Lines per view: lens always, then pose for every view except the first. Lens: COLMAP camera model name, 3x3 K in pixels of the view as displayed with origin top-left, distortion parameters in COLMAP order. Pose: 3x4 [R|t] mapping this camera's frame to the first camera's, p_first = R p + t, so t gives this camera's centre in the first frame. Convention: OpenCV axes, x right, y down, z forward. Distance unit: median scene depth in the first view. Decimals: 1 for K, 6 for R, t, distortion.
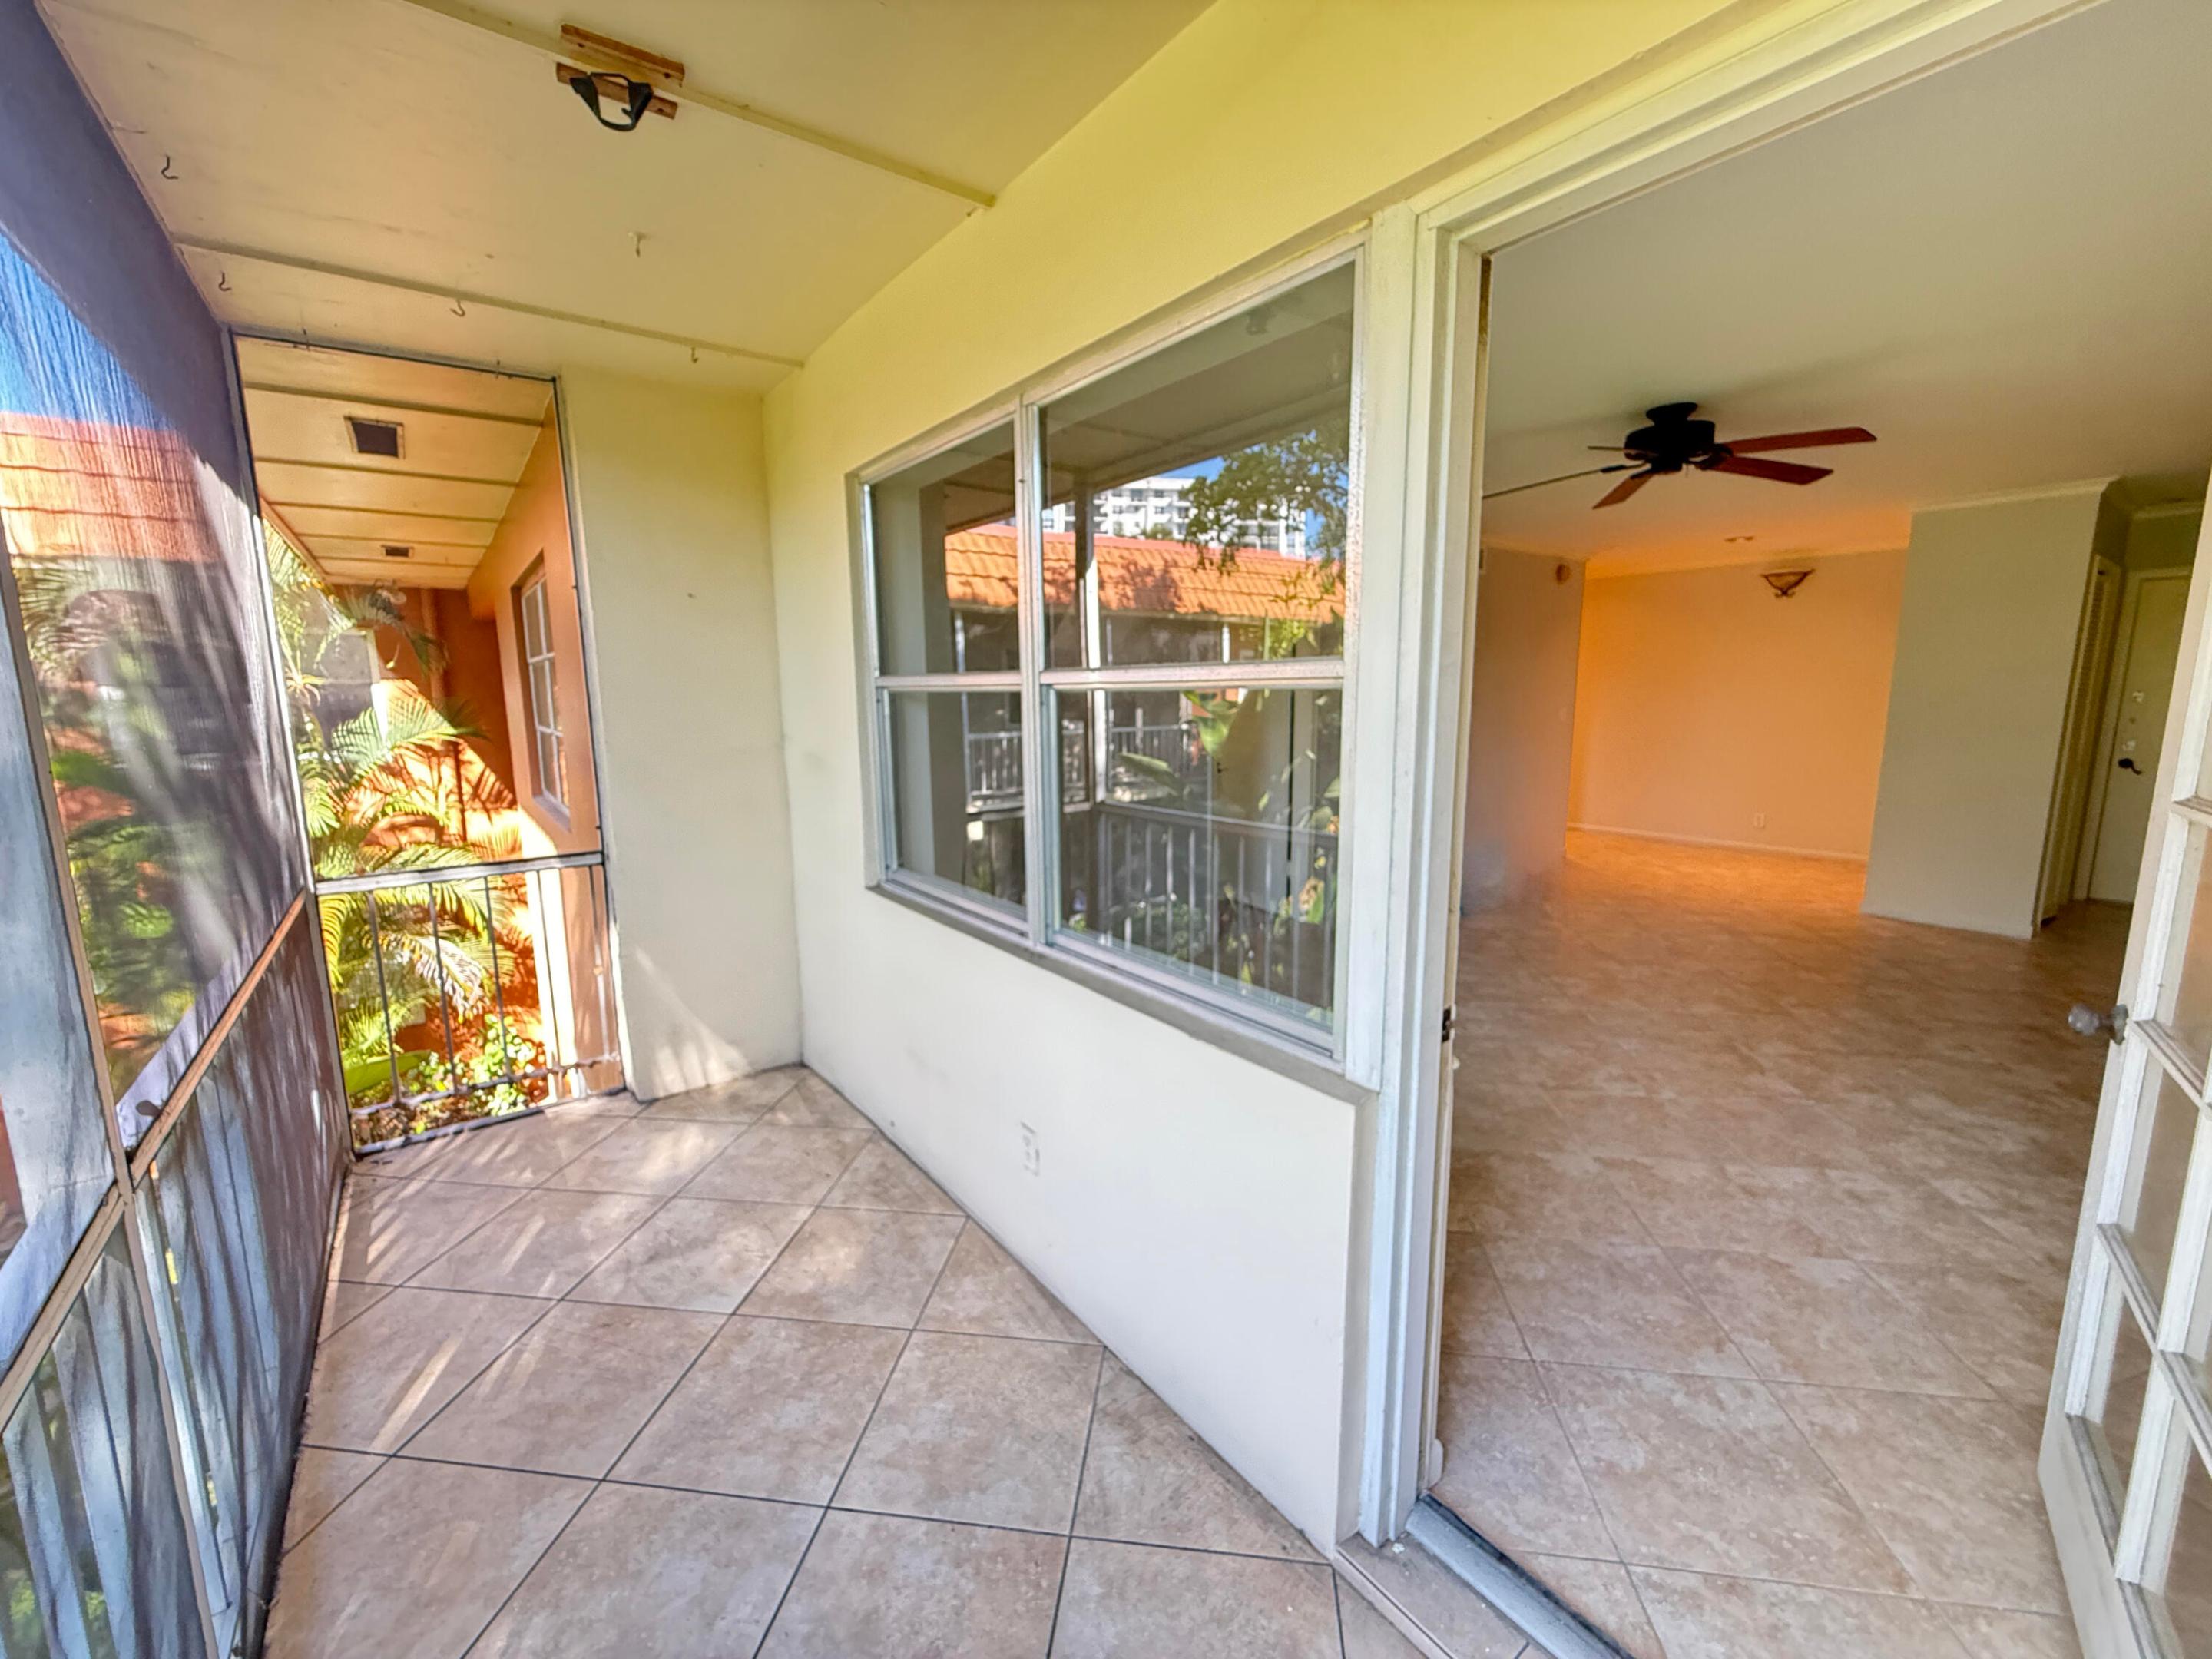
lens RADIAL K [[909.7, 0, 1104.3], [0, 909.7, 833.3], [0, 0, 1]] dist [0.000030, 0.000280]
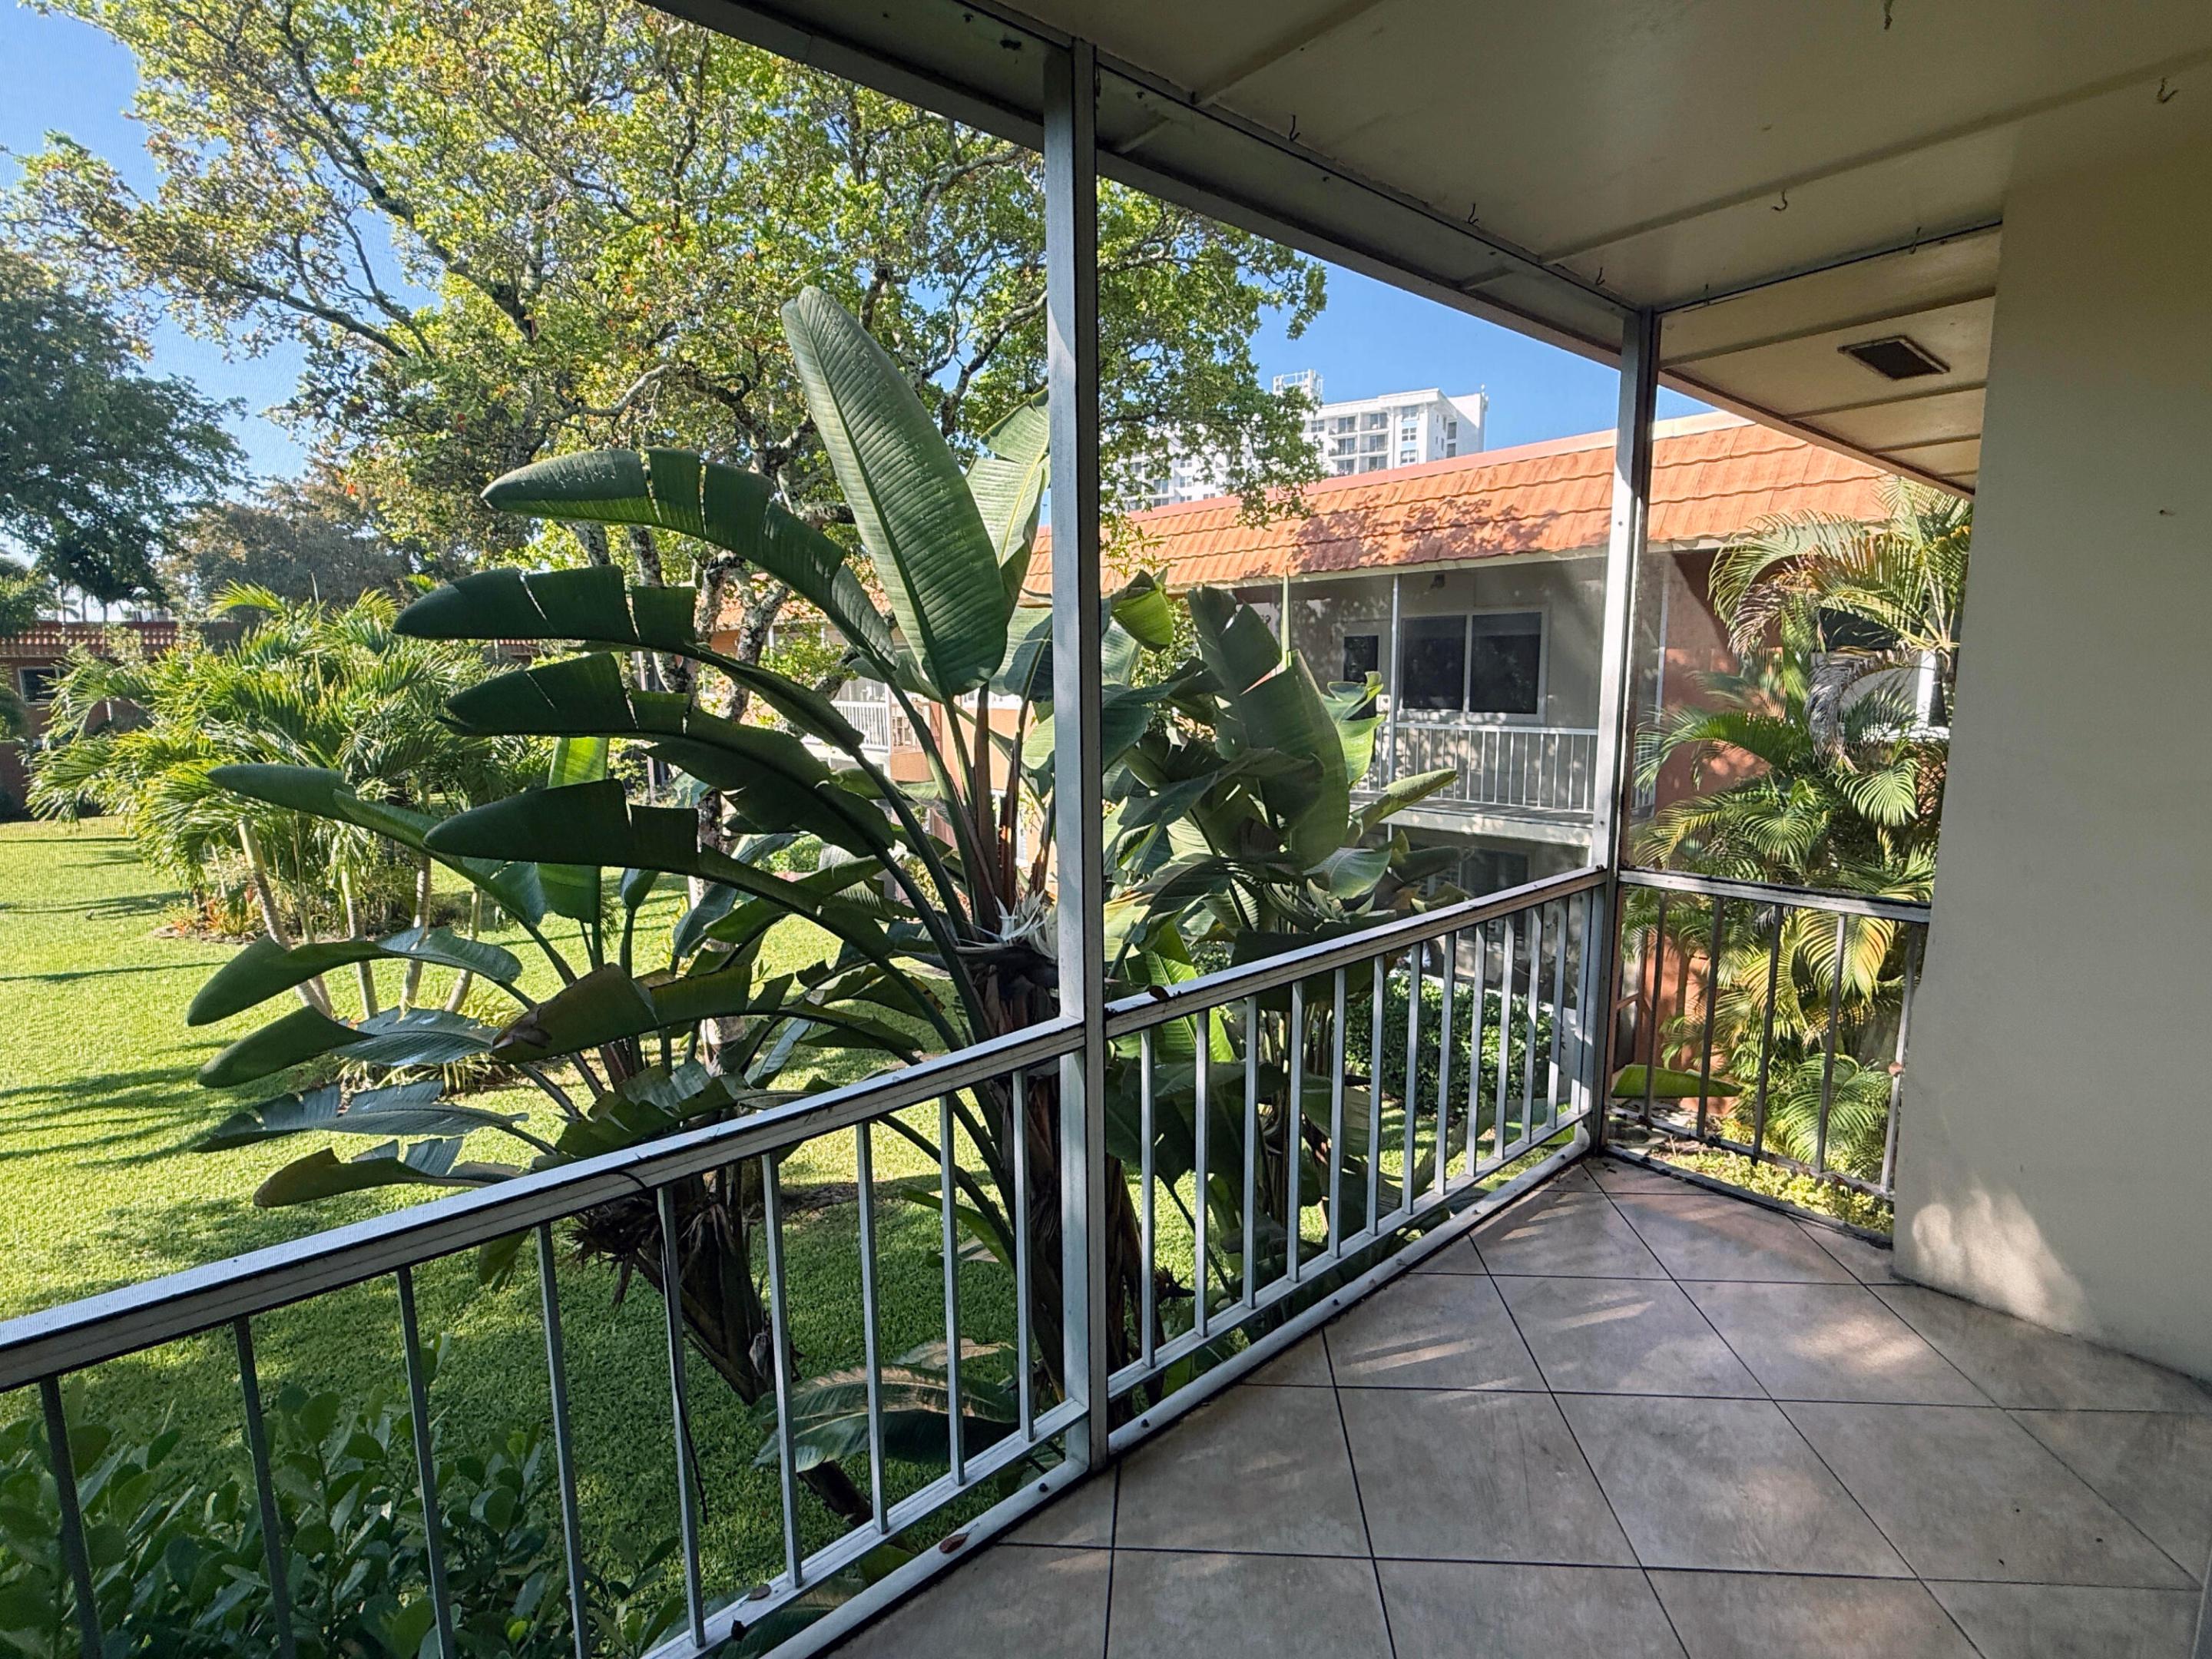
lens RADIAL K [[1081.4, 0, 1106.0], [0, 1081.4, 829.5], [0, 0, 1]] dist [0.020199, 0.000060]
pose [[0.073568, 0.155194, -0.985141, 0.316073], [-0.148493, 0.978511, 0.143060, -0.092706], [0.986173, 0.135762, 0.095032, 0.439131]]
